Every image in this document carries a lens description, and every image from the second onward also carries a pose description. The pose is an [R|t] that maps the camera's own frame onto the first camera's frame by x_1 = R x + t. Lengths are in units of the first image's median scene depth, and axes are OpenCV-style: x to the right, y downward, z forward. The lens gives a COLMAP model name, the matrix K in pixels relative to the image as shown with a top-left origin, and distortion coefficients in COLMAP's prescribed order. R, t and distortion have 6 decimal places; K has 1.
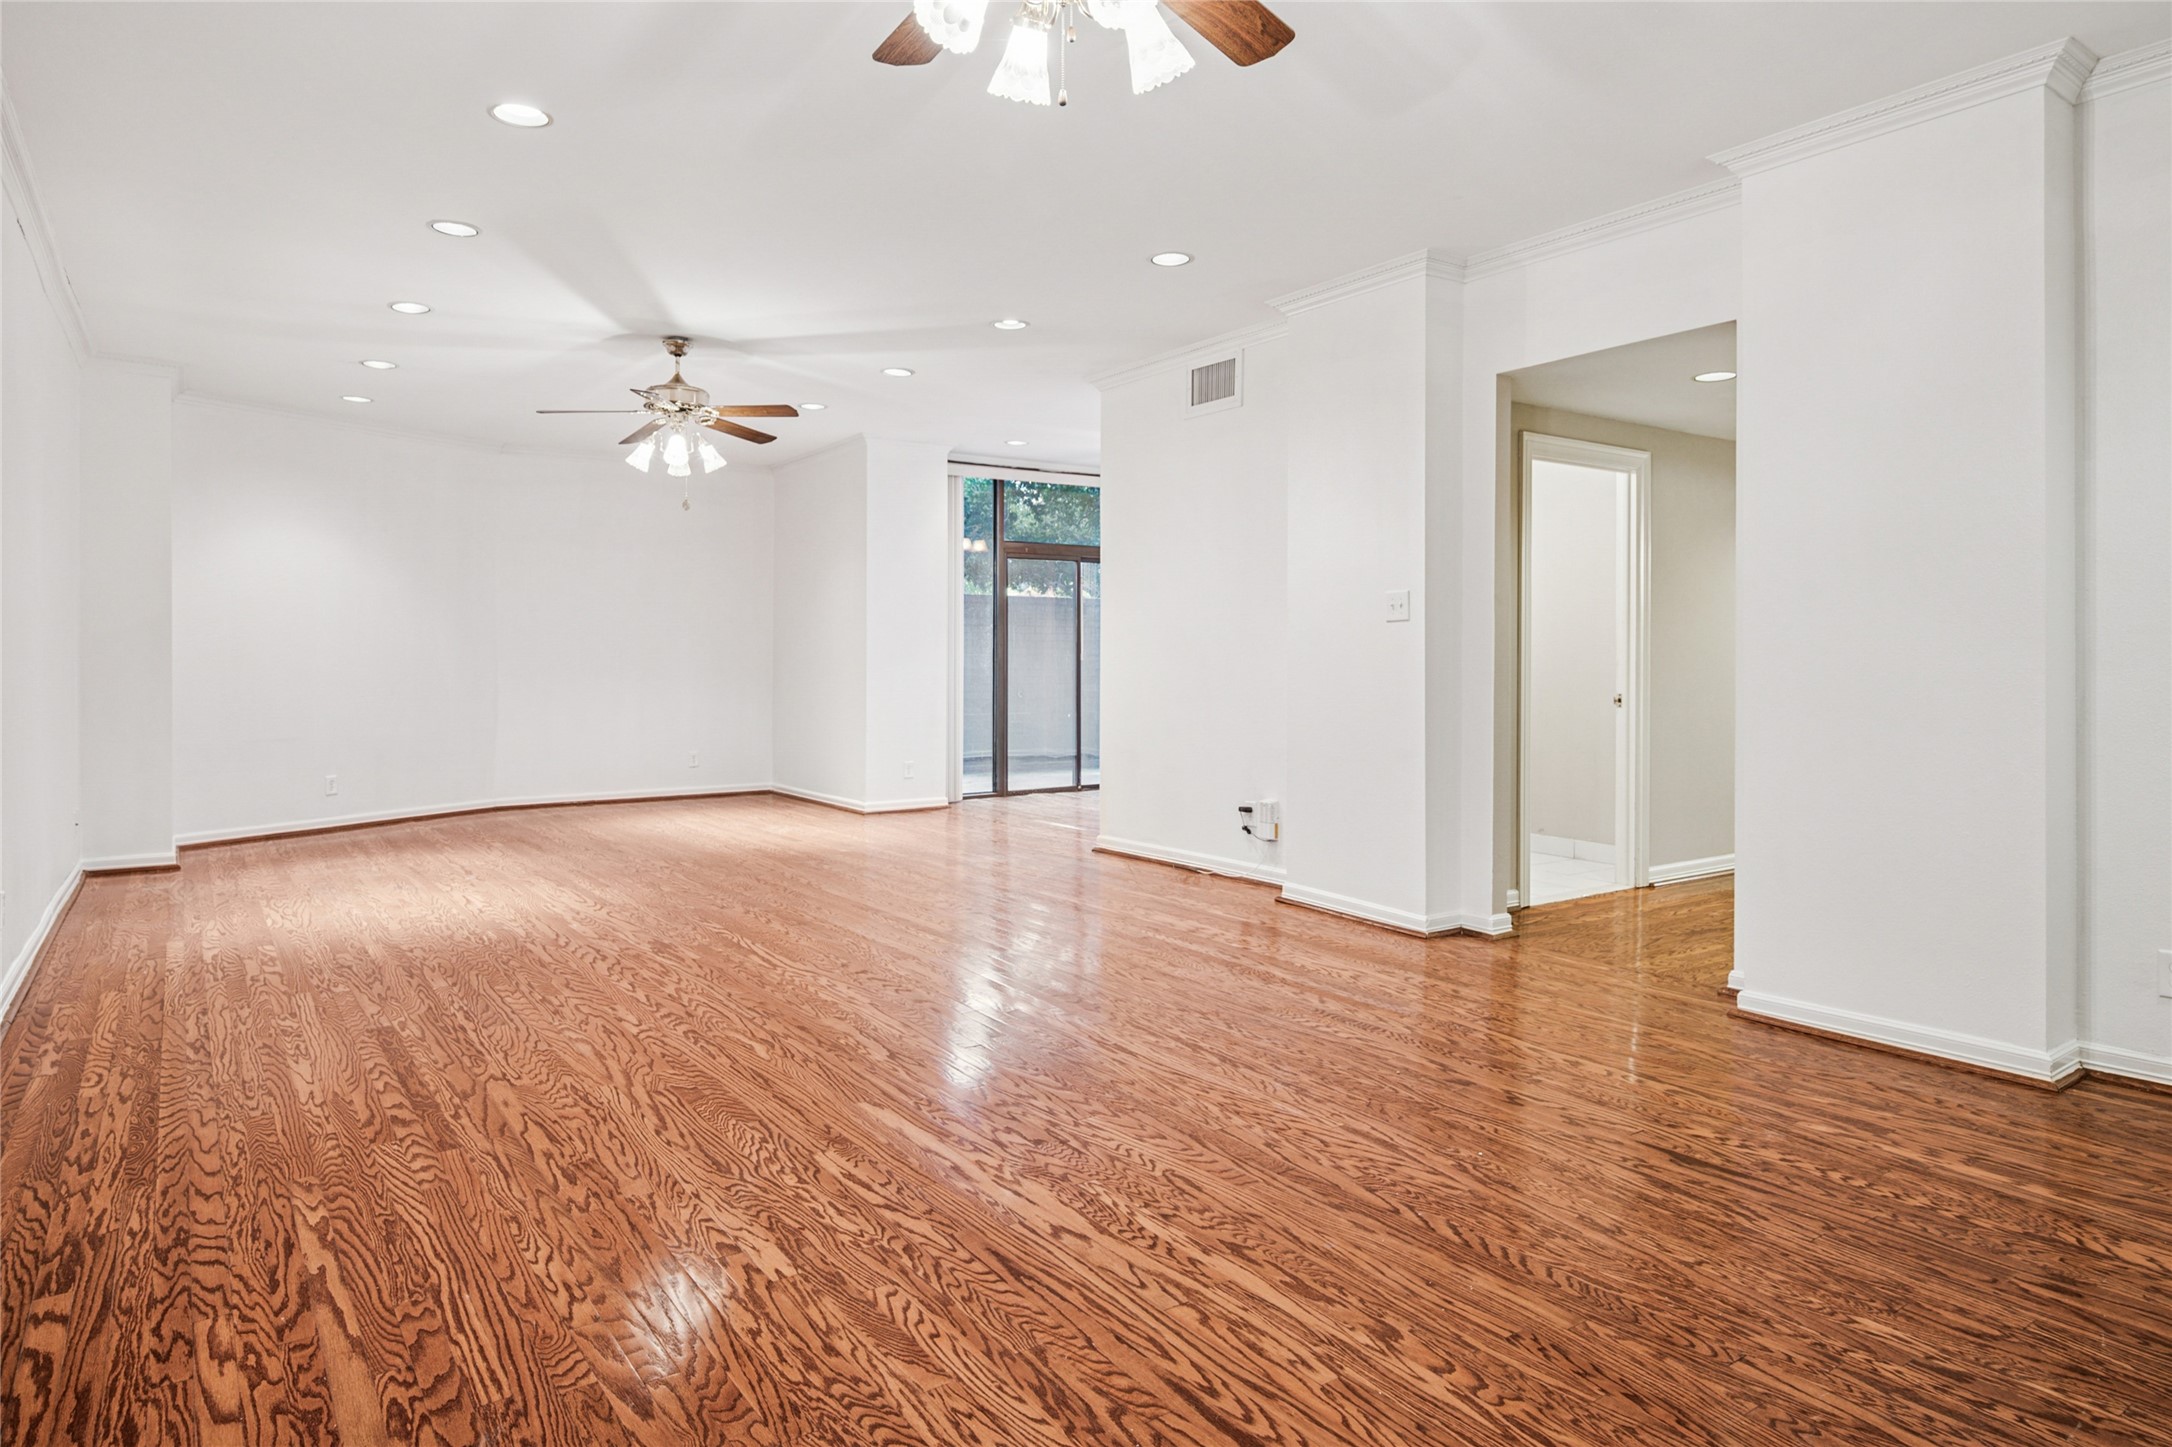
lens RADIAL K [[1270.3, 0, 1083.5], [0, 1270.3, 706.3], [0, 0, 1]] dist [-0.000894, 0.002116]
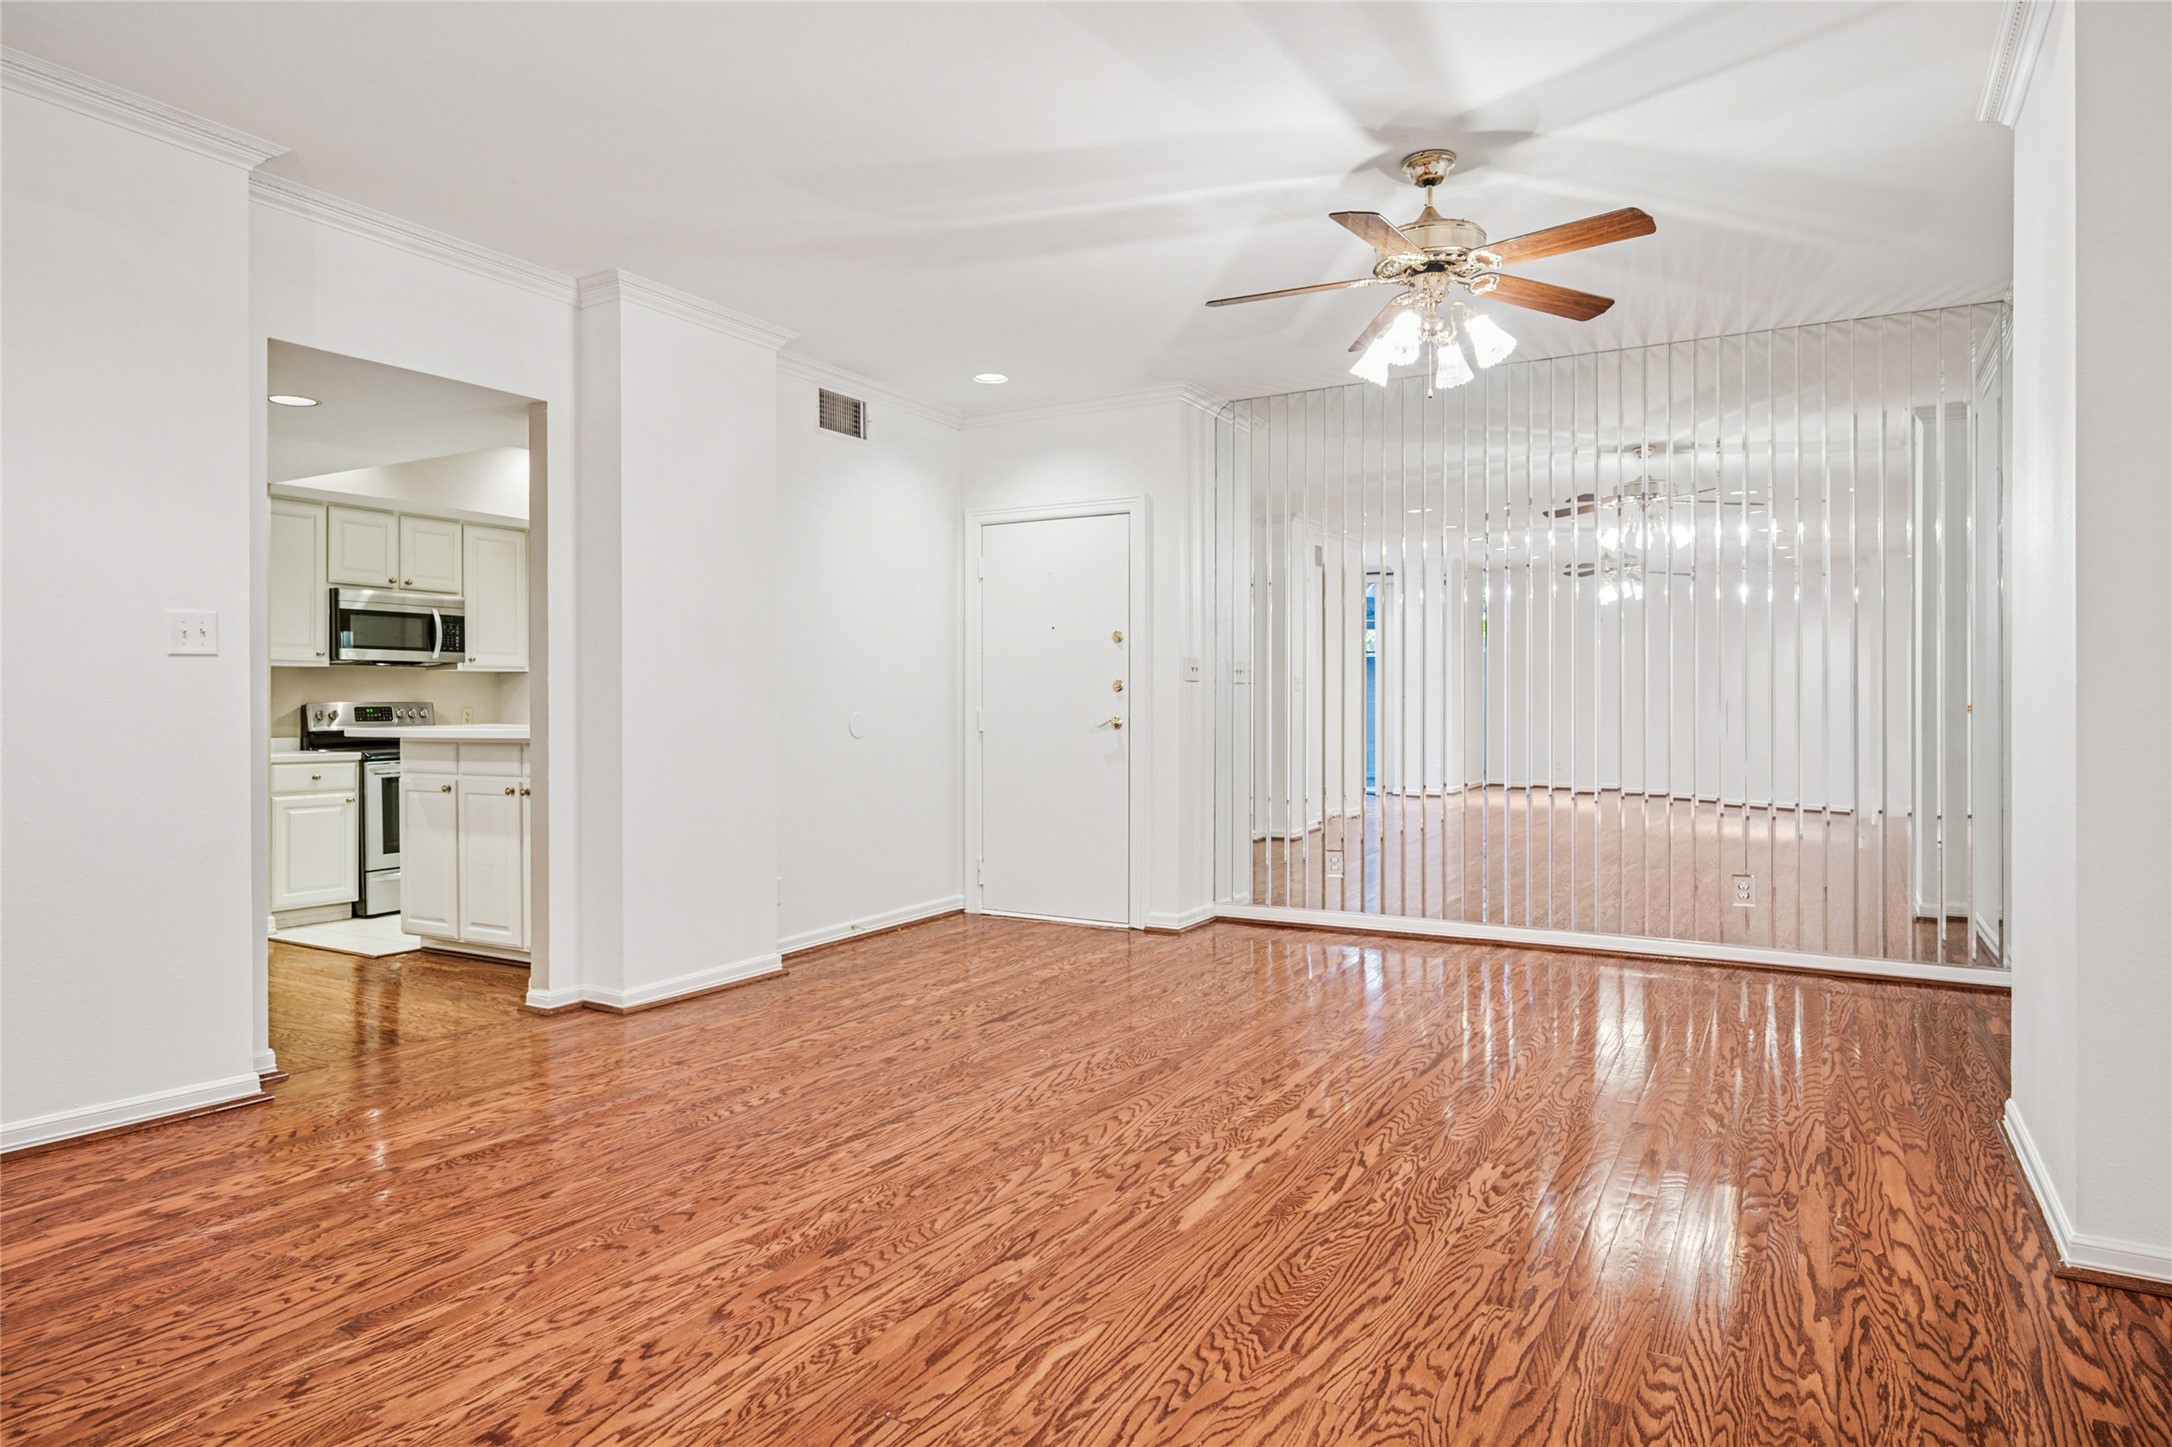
lens RADIAL K [[1270.3, 0, 1083.5], [0, 1270.3, 706.3], [0, 0, 1]] dist [-0.000894, 0.002116]
pose [[-0.421852, 0.000949, 0.906664, -0.958024], [0.035876, 0.999234, 0.015647, -0.056219], [-0.905954, 0.039129, -0.421563, 1.461012]]
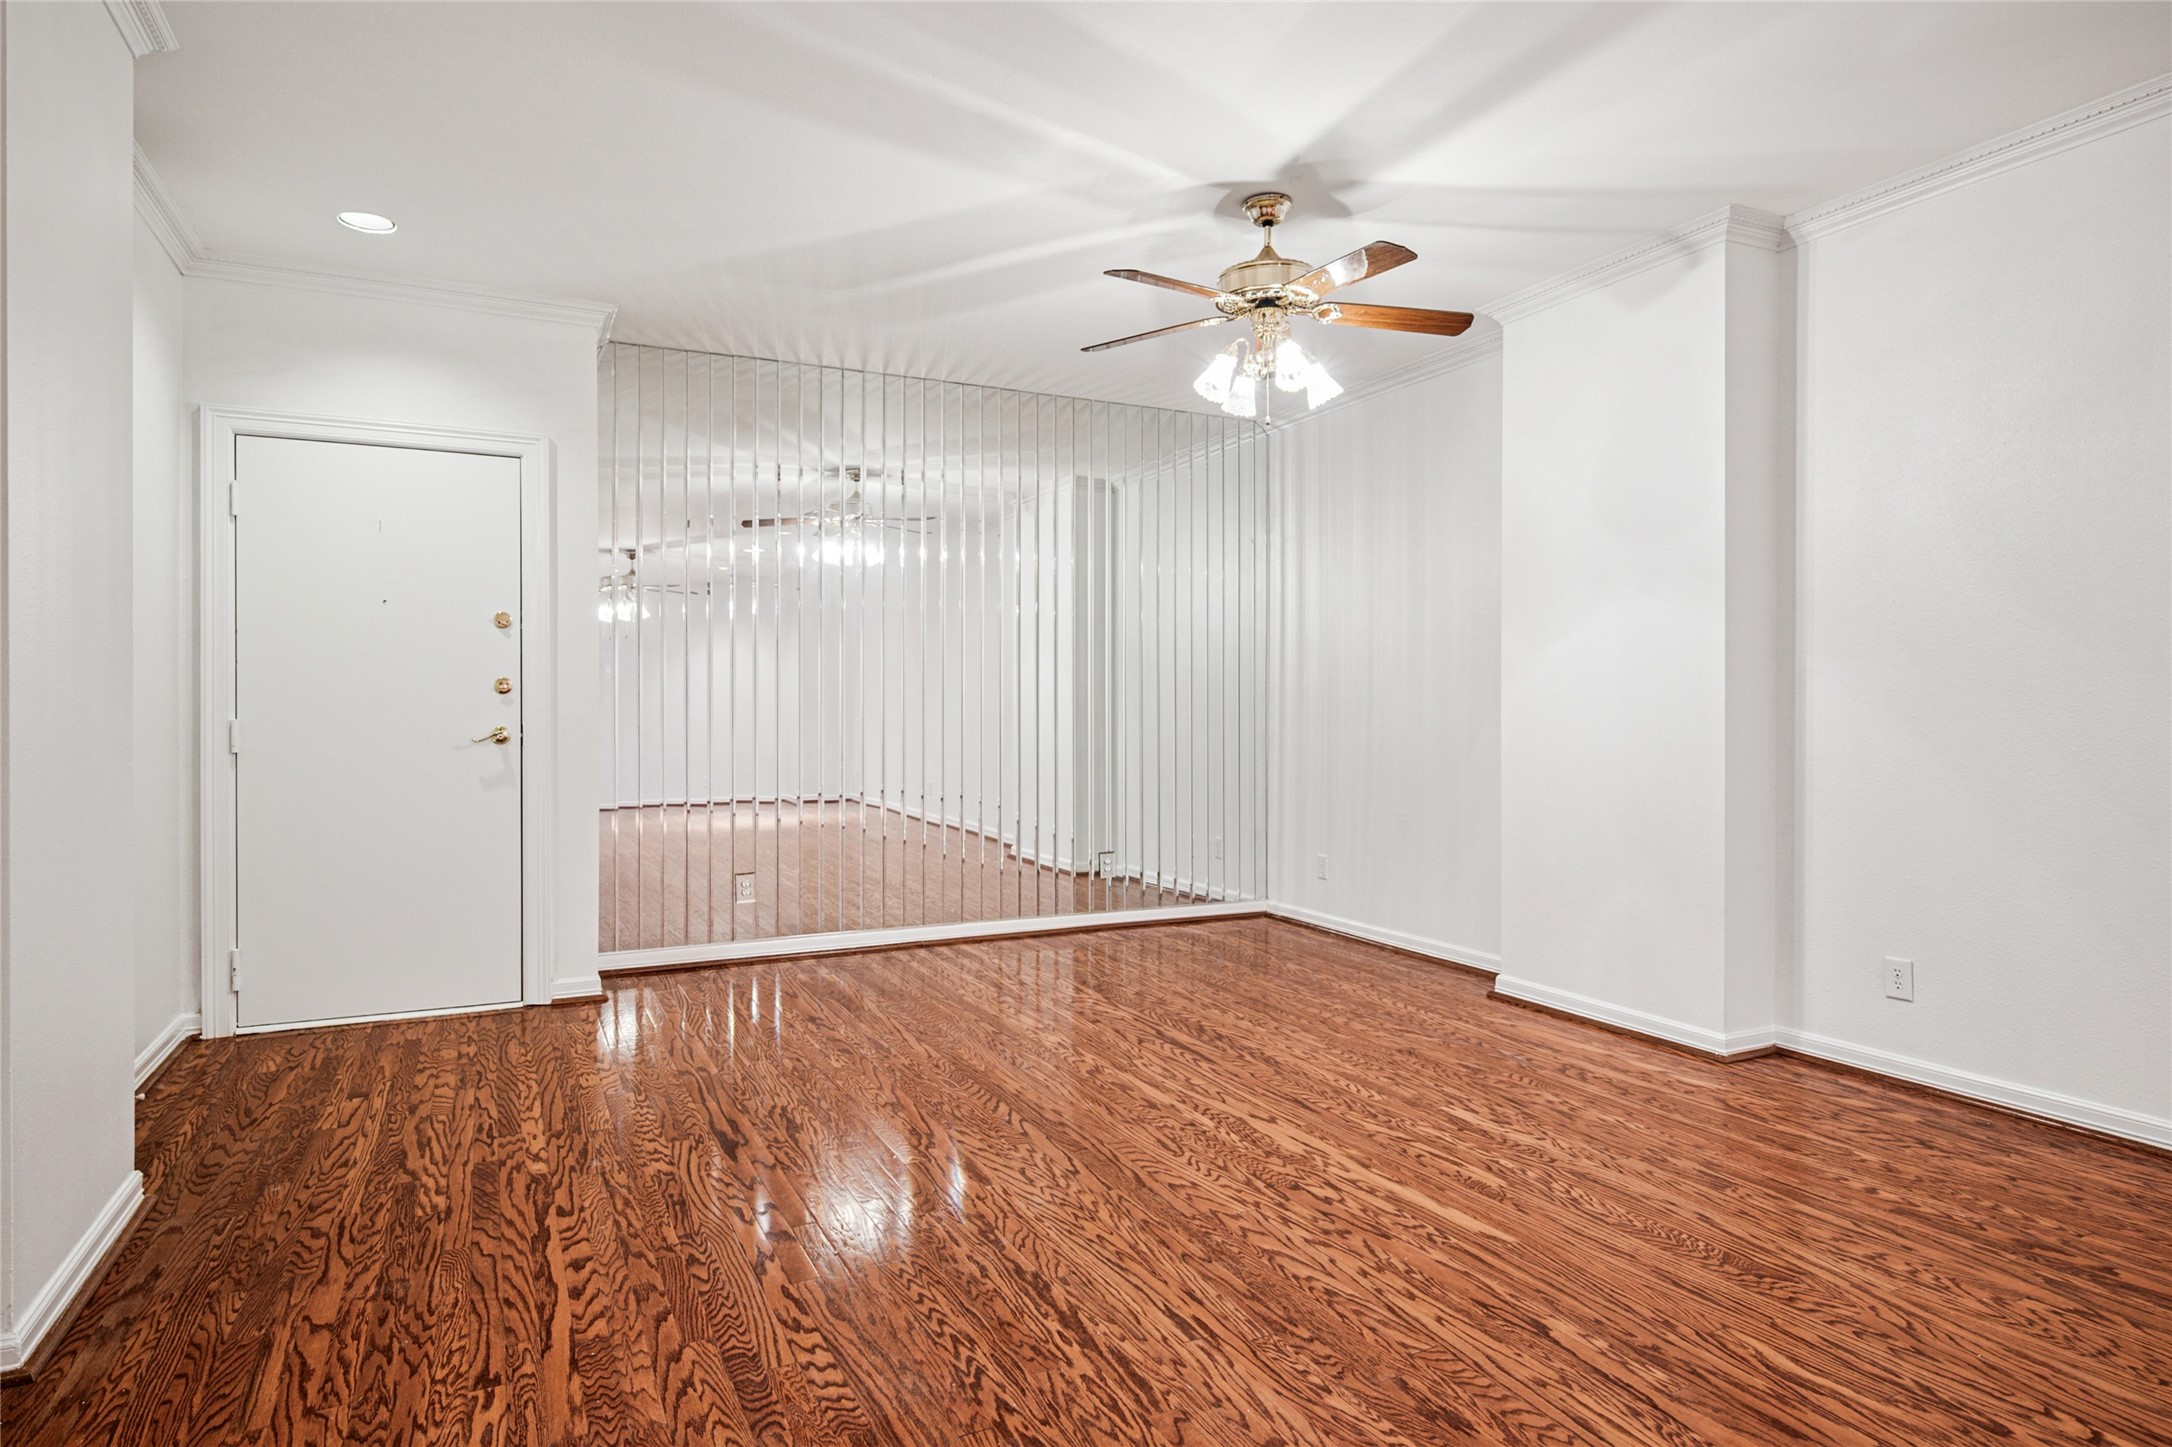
lens RADIAL K [[1213.2, 0, 1086.0], [0, 1213.2, 723.5], [0, 0, 1]] dist [0.000962, 0.000148]
pose [[-0.988446, 0.000020, 0.151576, -0.016680], [0.007564, 0.998760, 0.049197, -0.077905], [-0.151387, 0.049776, -0.987220, 1.899863]]
